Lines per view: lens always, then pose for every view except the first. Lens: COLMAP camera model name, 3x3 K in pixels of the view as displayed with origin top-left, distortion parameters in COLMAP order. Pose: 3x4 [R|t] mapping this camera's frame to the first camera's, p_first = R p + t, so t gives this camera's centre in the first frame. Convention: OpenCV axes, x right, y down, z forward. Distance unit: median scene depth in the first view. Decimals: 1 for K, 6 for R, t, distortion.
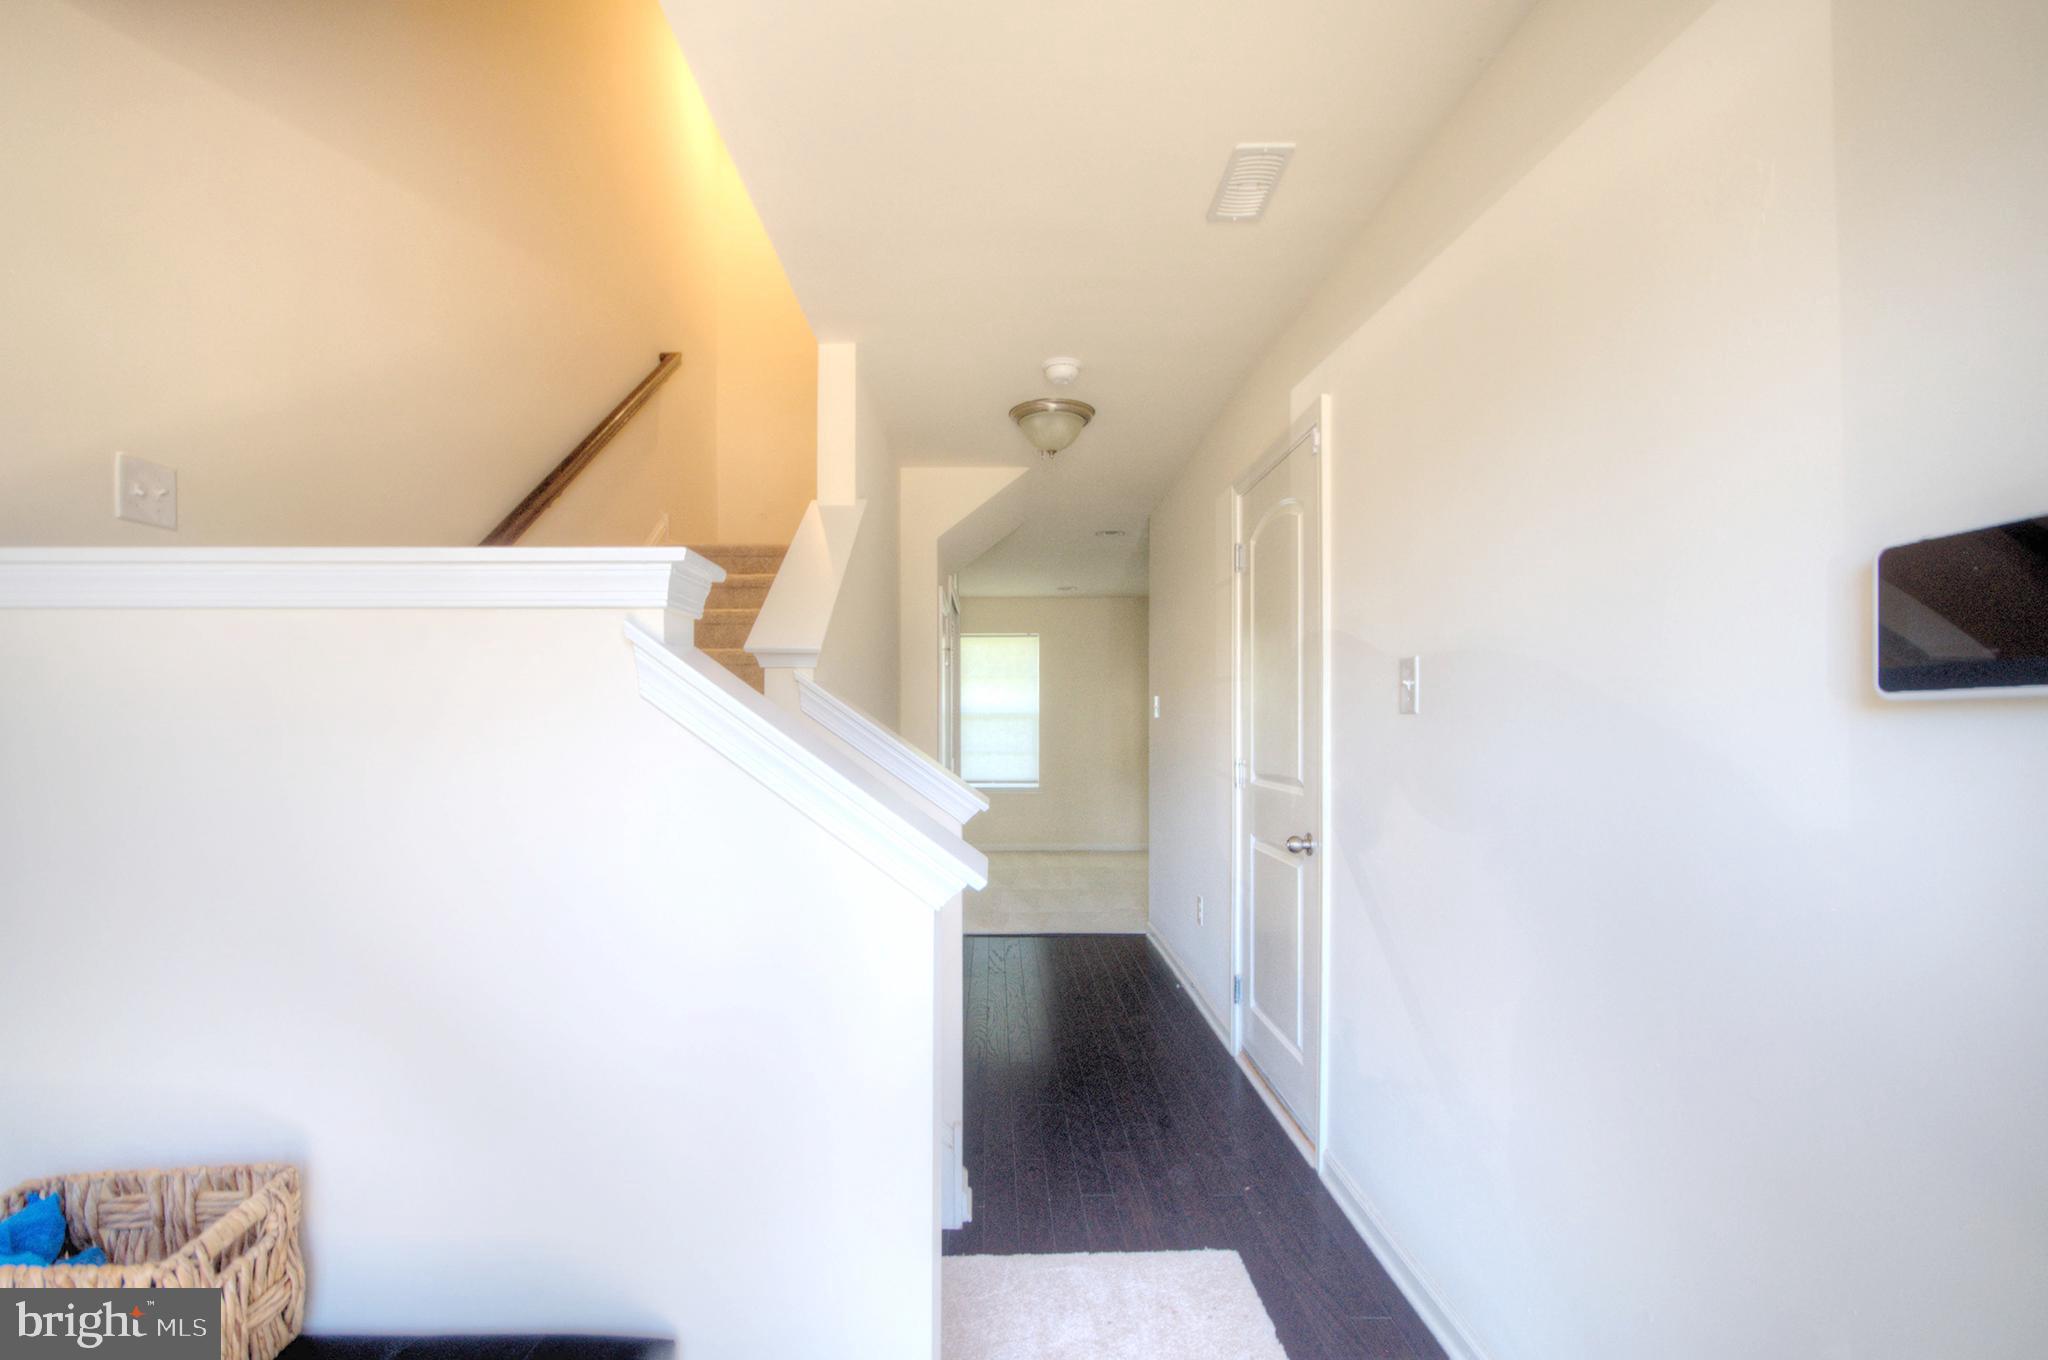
lens RADIAL K [[900.3, 0, 1017.6], [0, 900.3, 705.1], [0, 0, 1]] dist [0.001140, -0.000920]
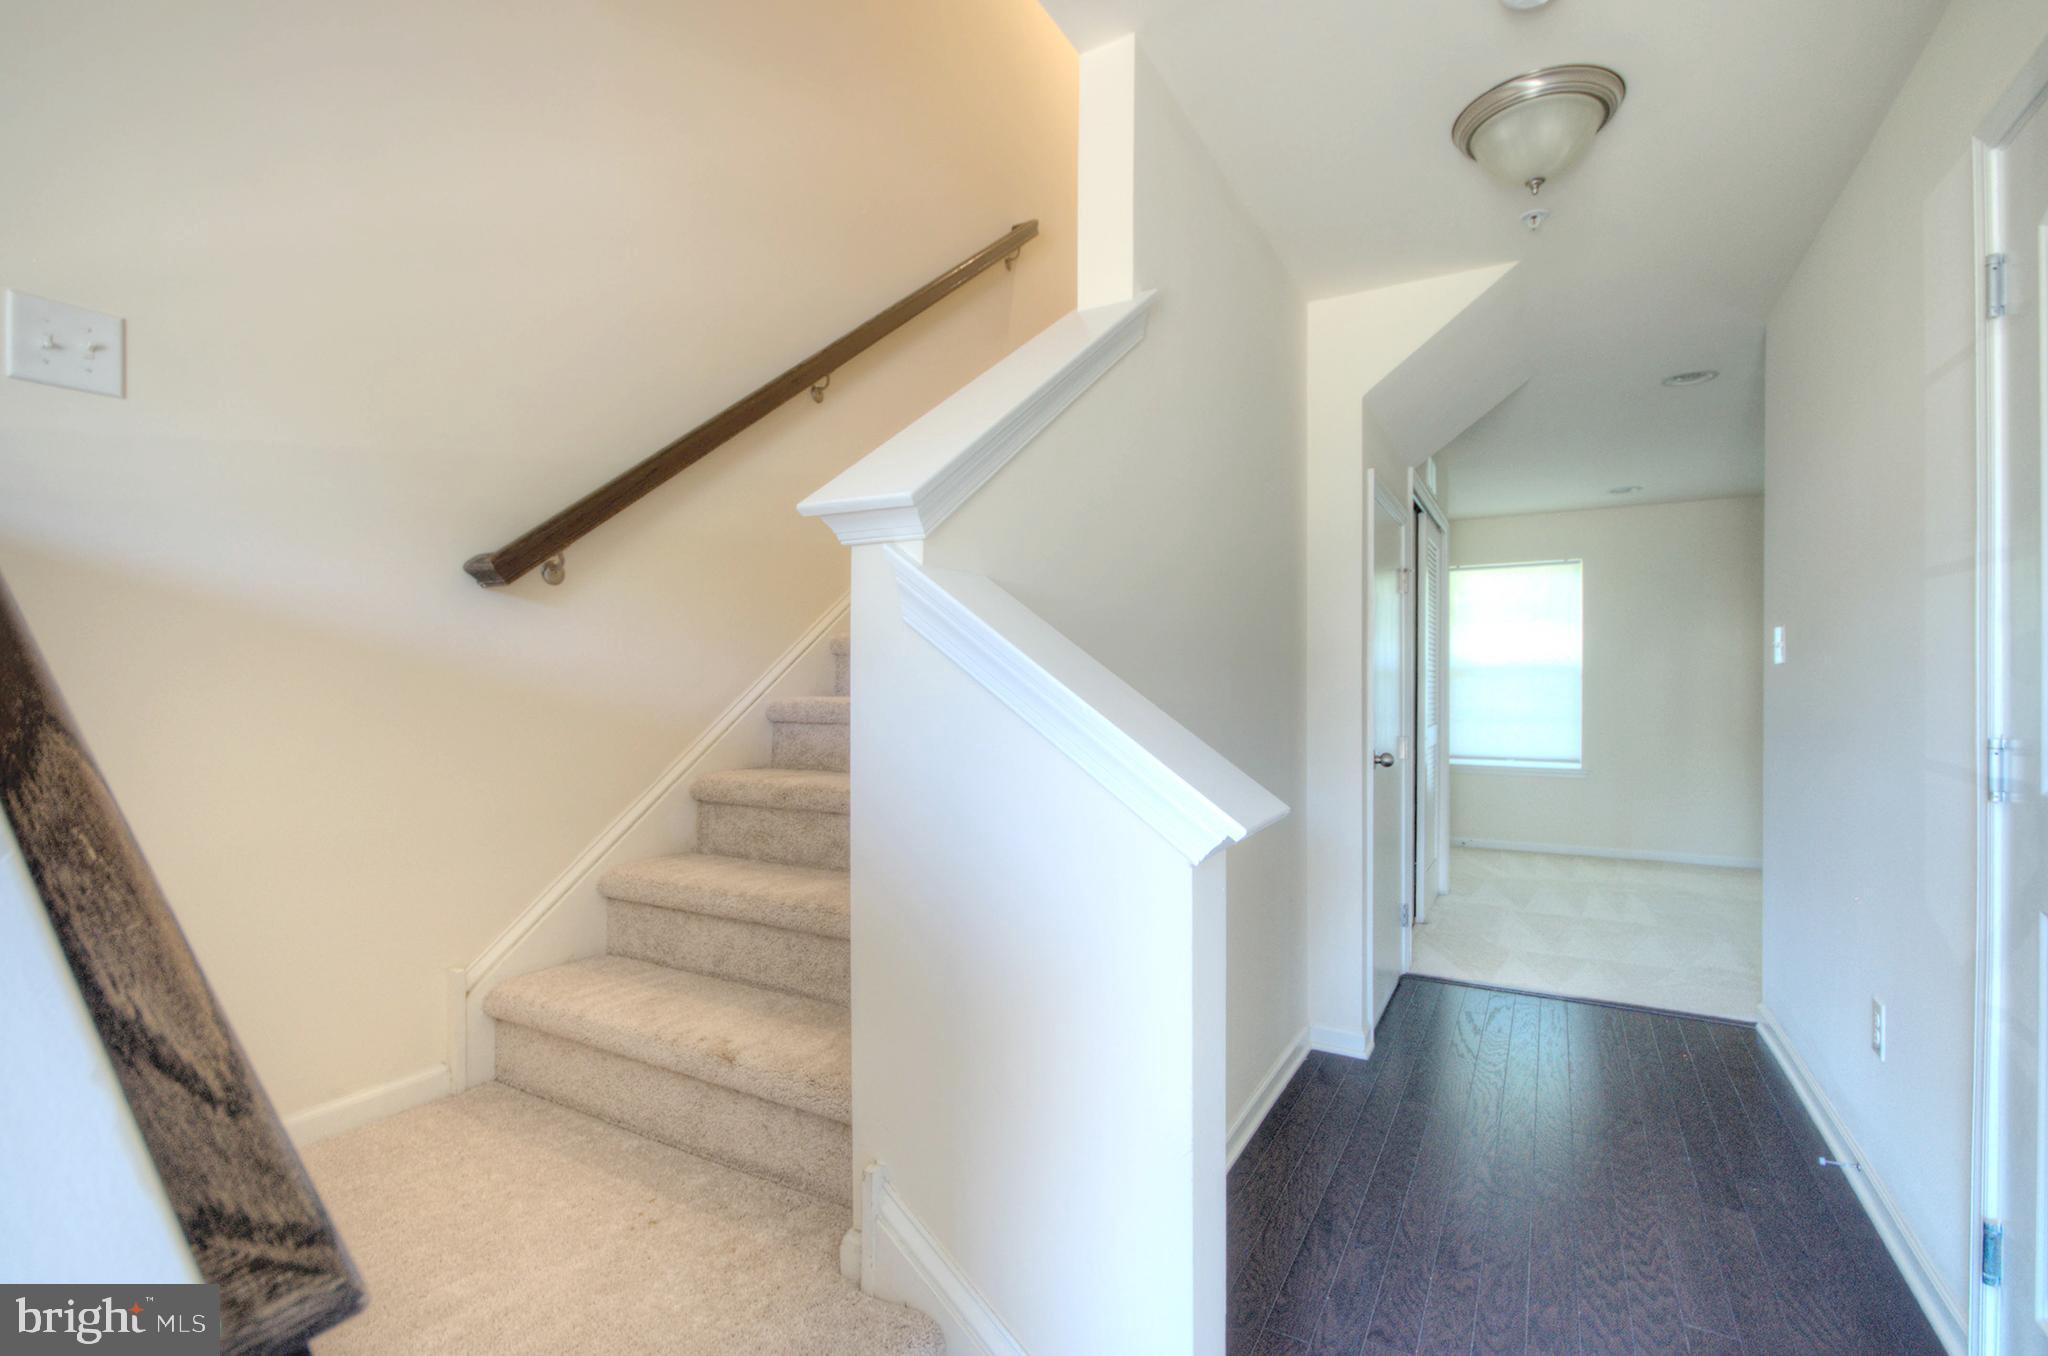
lens RADIAL K [[938.8, 0, 1024.0], [0, 938.8, 678.0], [0, 0, 1]] dist [-0.019096, -0.000946]
pose [[0.860826, -0.002632, -0.508892, 0.044359], [0.008376, 0.999924, 0.008996, 0.016171], [0.508830, -0.012007, 0.860783, 0.267864]]
